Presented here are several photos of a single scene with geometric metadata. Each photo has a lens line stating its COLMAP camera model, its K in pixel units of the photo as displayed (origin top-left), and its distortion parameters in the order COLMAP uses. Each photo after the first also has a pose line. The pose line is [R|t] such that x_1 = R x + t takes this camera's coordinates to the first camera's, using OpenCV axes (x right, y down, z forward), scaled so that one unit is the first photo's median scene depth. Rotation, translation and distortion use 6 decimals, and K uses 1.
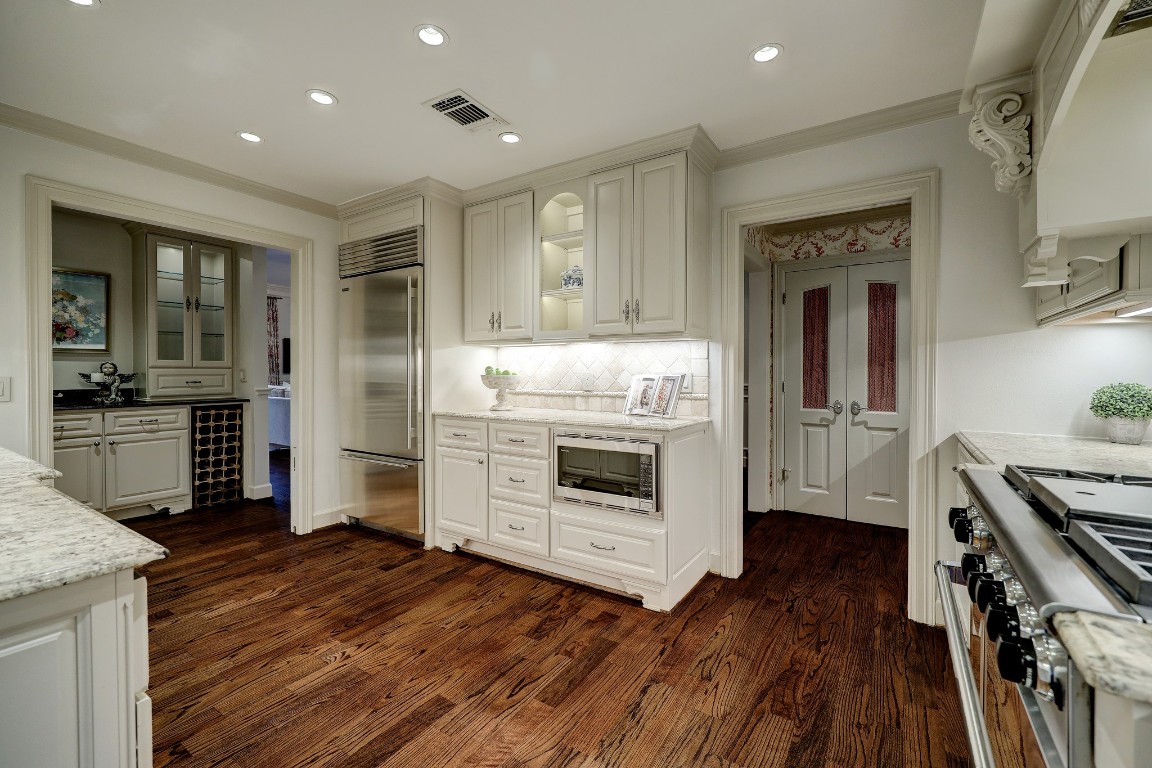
lens RADIAL K [[482.5, 0, 580.8], [0, 482.5, 374.9], [0, 0, 1]] dist [-0.000847, 0.000134]
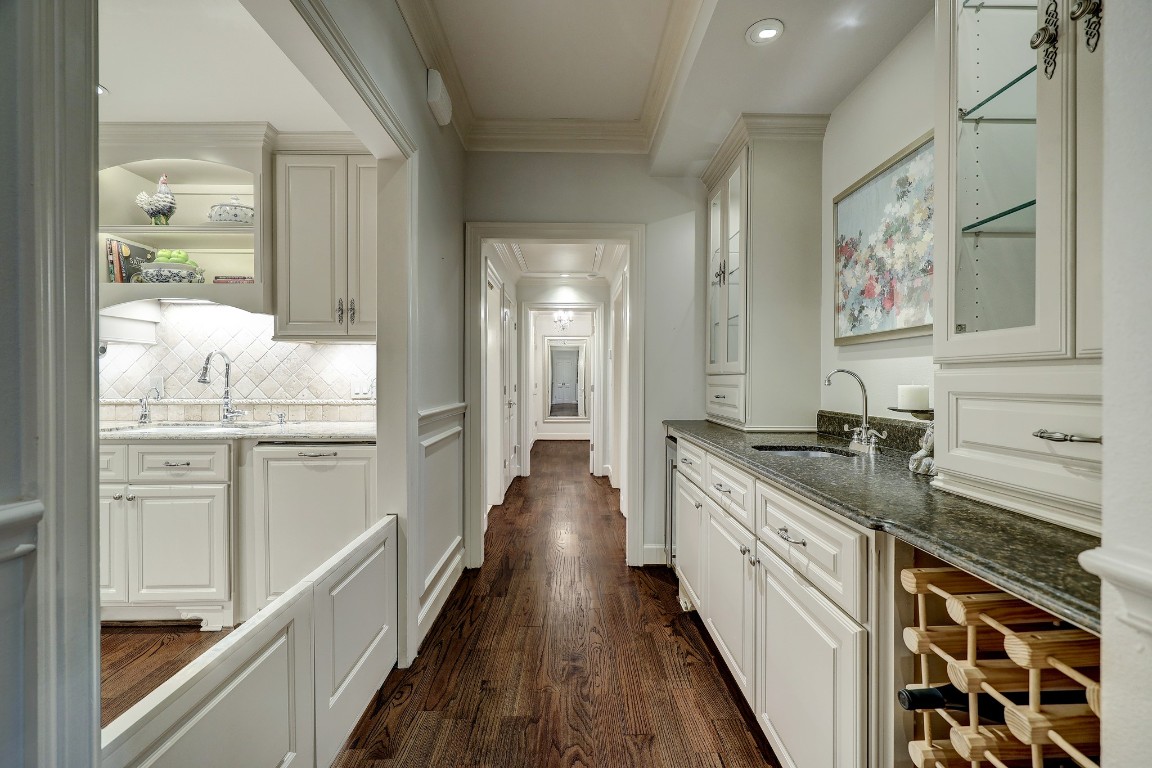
lens RADIAL K [[482.5, 0, 582.0], [0, 482.5, 379.9], [0, 0, 1]] dist [-0.000847, 0.000134]
pose [[-0.834794, -0.004166, -0.550547, -0.587942], [-0.009468, 0.999932, 0.006790, -0.006668], [0.550481, 0.010881, -0.834777, 1.145998]]
